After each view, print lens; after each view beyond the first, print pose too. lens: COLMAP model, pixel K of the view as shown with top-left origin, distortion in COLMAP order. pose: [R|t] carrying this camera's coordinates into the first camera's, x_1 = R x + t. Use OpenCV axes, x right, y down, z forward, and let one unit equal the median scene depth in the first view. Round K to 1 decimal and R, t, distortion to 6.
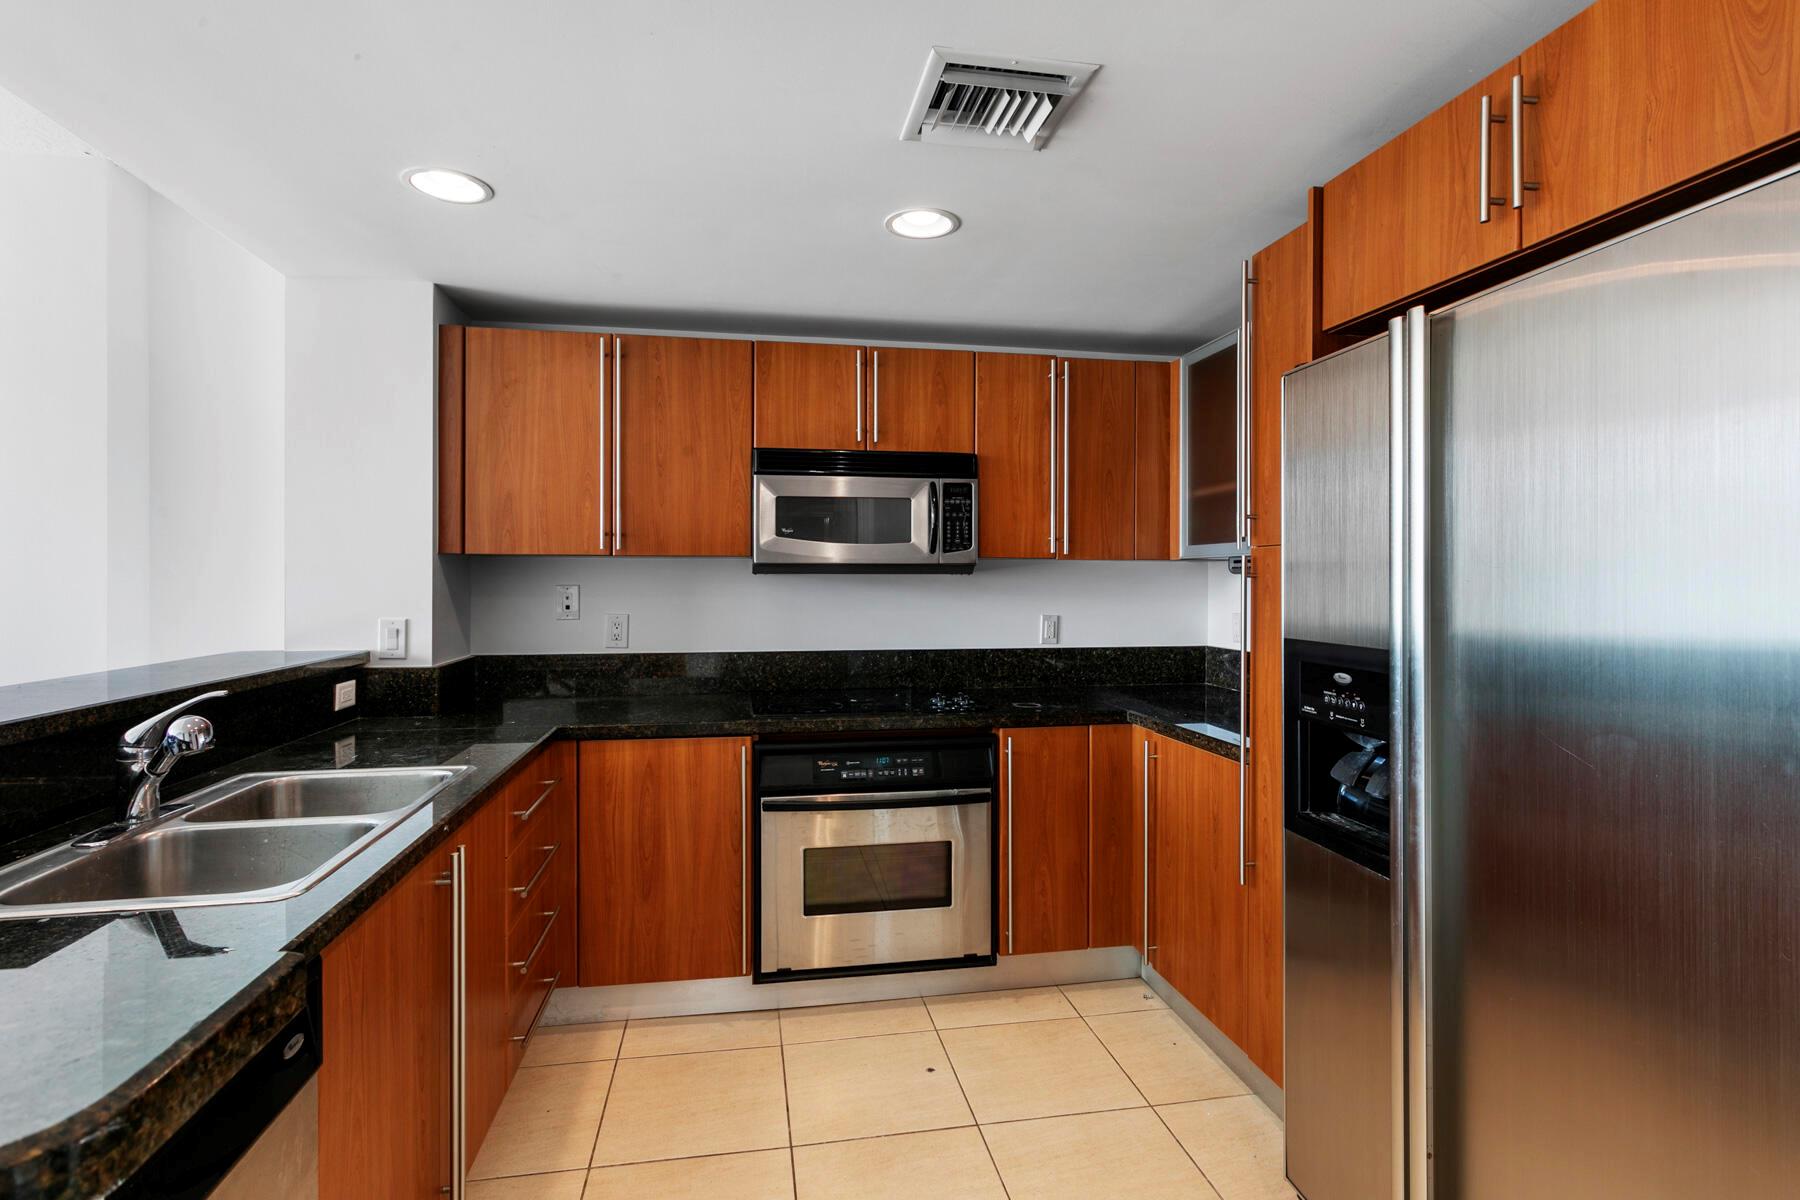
lens RADIAL K [[880.2, 0, 900.4], [0, 880.2, 576.4], [0, 0, 1]] dist [0.001712, 0.000546]
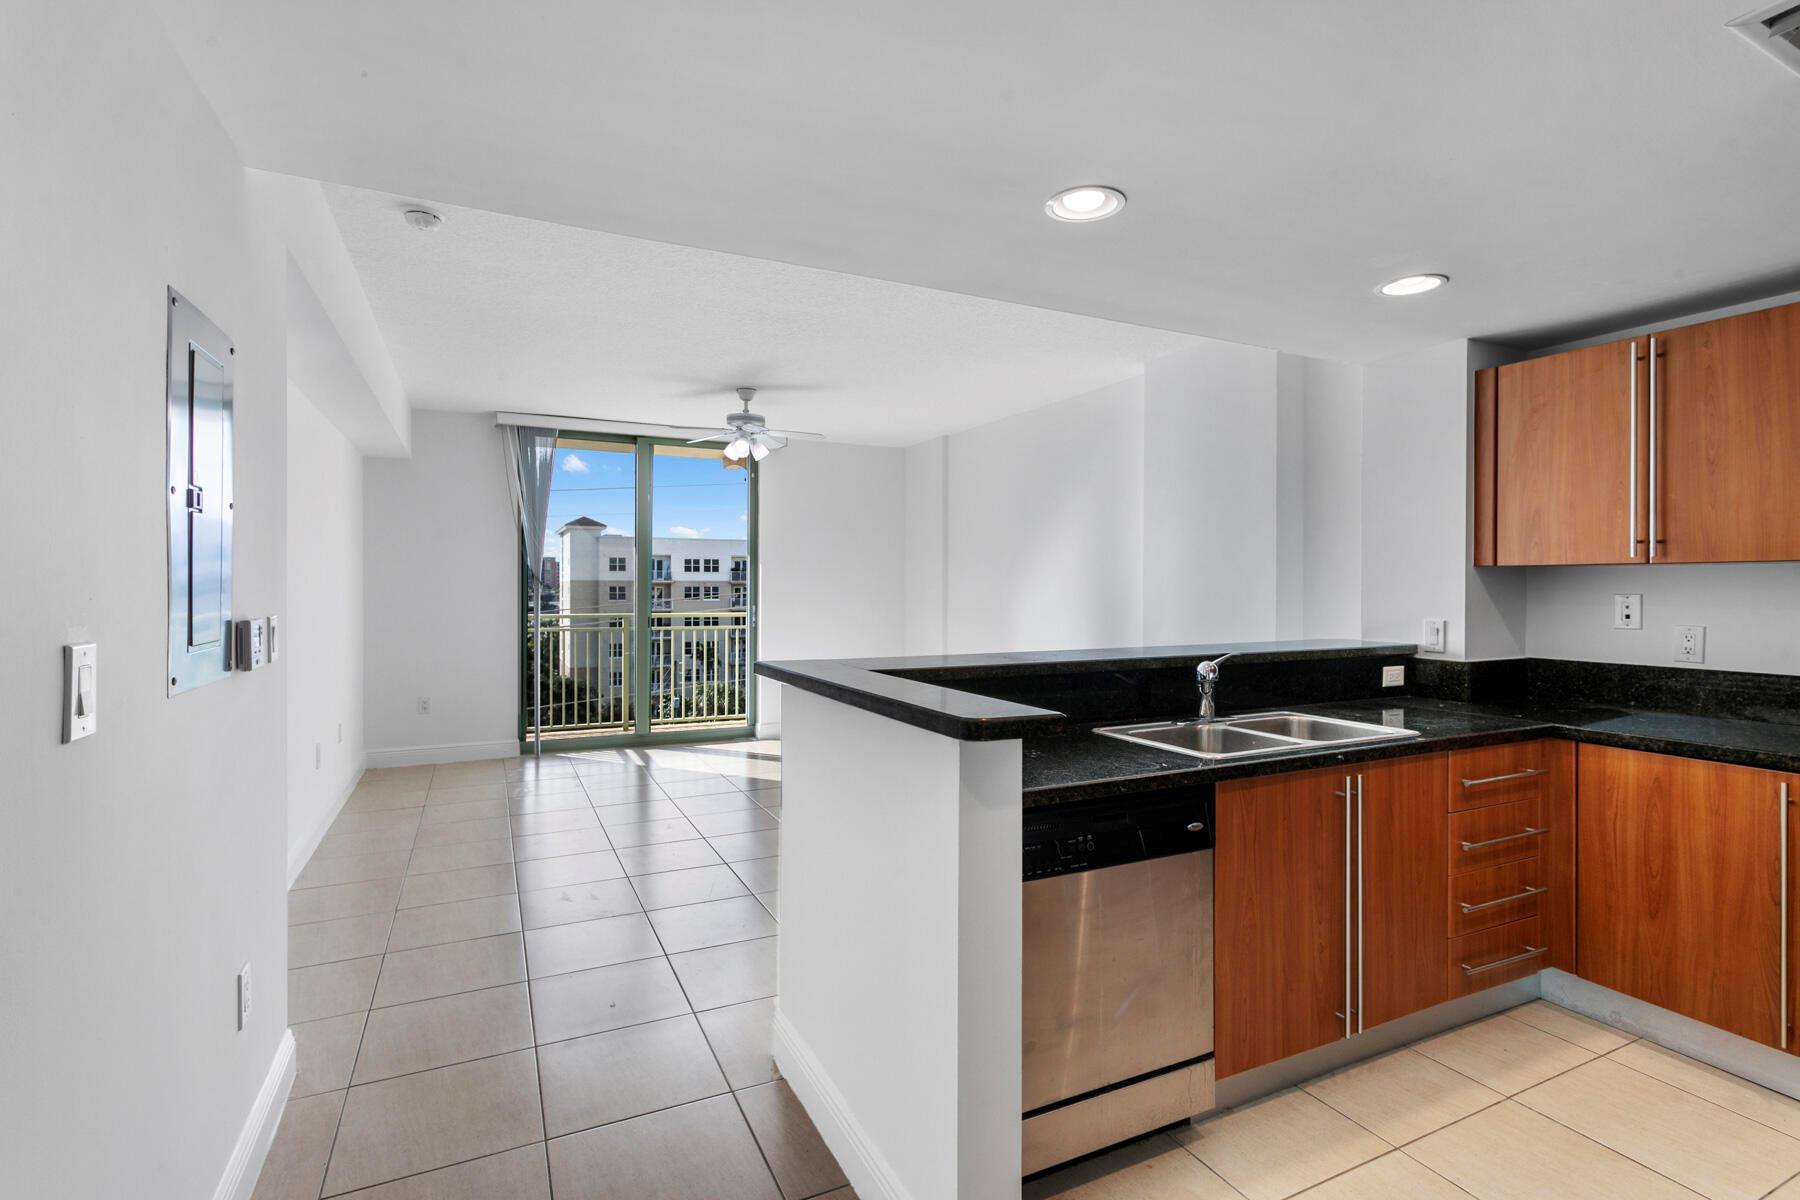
lens RADIAL K [[855.9, 0, 903.6], [0, 855.9, 590.0], [0, 0, 1]] dist [0.000746, 0.006298]
pose [[0.288677, 0.003471, -0.957420, 0.354803], [0.001656, 0.999990, 0.004125, 0.000048], [0.957425, -0.002776, 0.288668, -0.059913]]
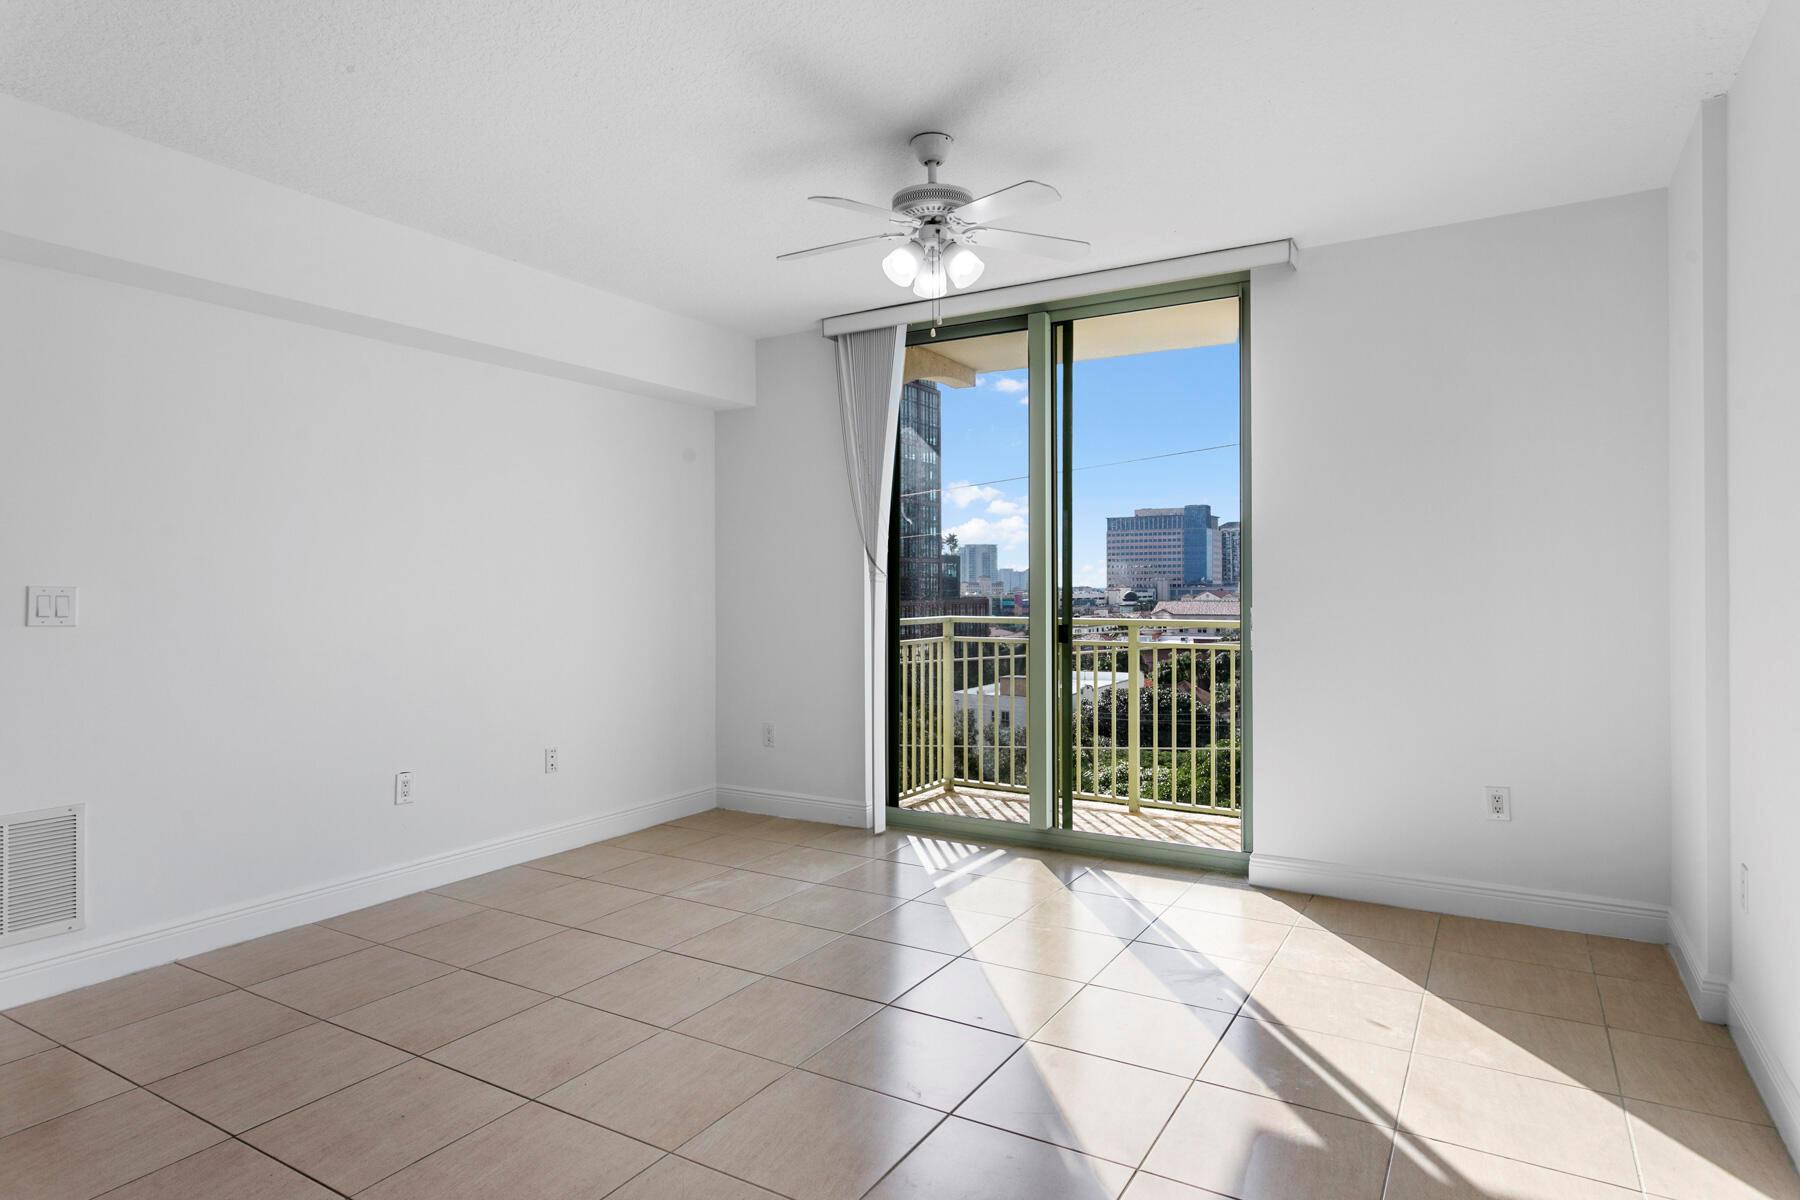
lens RADIAL K [[1014.1, 0, 917.0], [0, 1014.1, 584.1], [0, 0, 1]] dist [-0.003181, 0.000039]
pose [[-0.645094, -0.000892, -0.764103, -0.858592], [0.006283, 0.999959, -0.006472, 0.031397], [0.764078, -0.008976, -0.645062, 0.891532]]
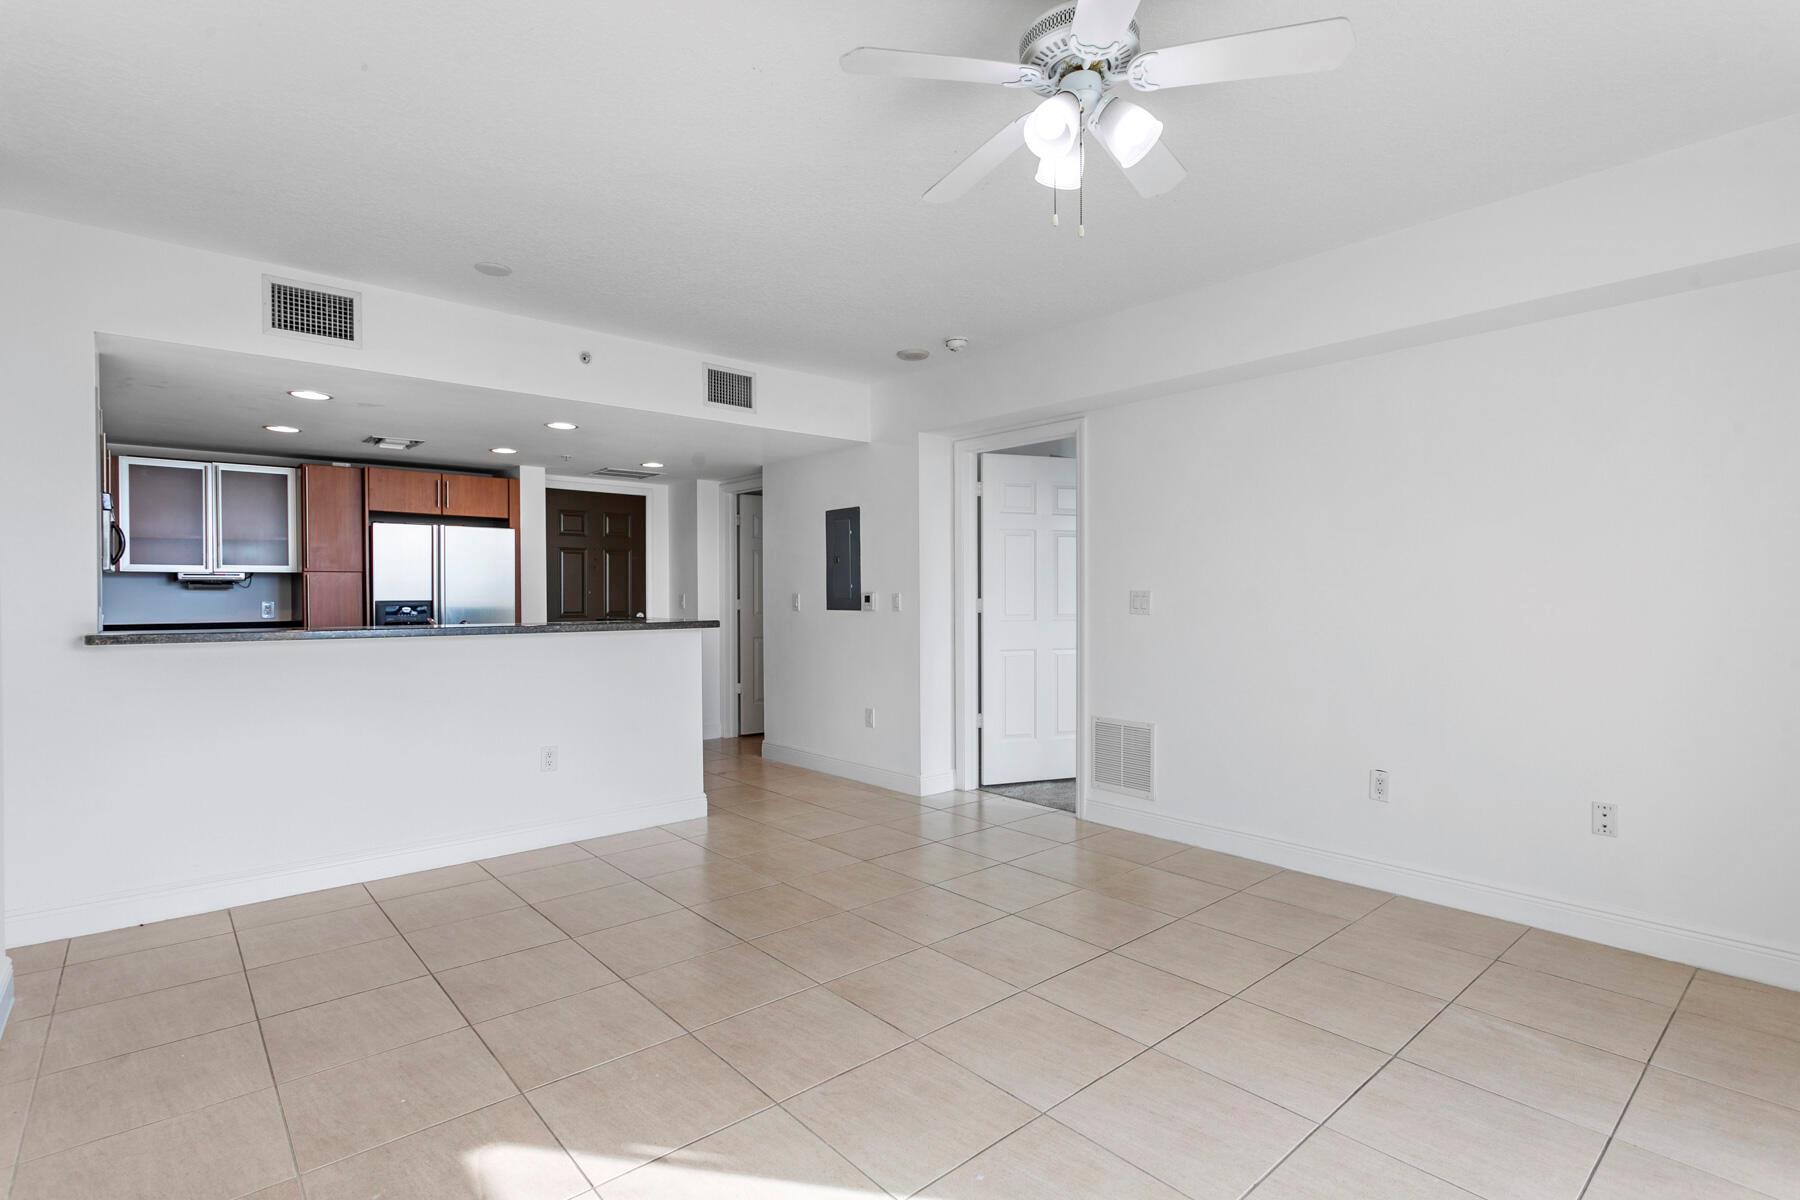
lens RADIAL K [[863.7, 0, 900.0], [0, 863.7, 600.0], [0, 0, 1]] dist [0.009874, 0.000117]
pose [[-0.520833, -0.007196, 0.853628, -2.255777], [-0.000376, 0.999966, 0.008200, 0.025283], [-0.853659, 0.003949, -0.520818, 0.654449]]
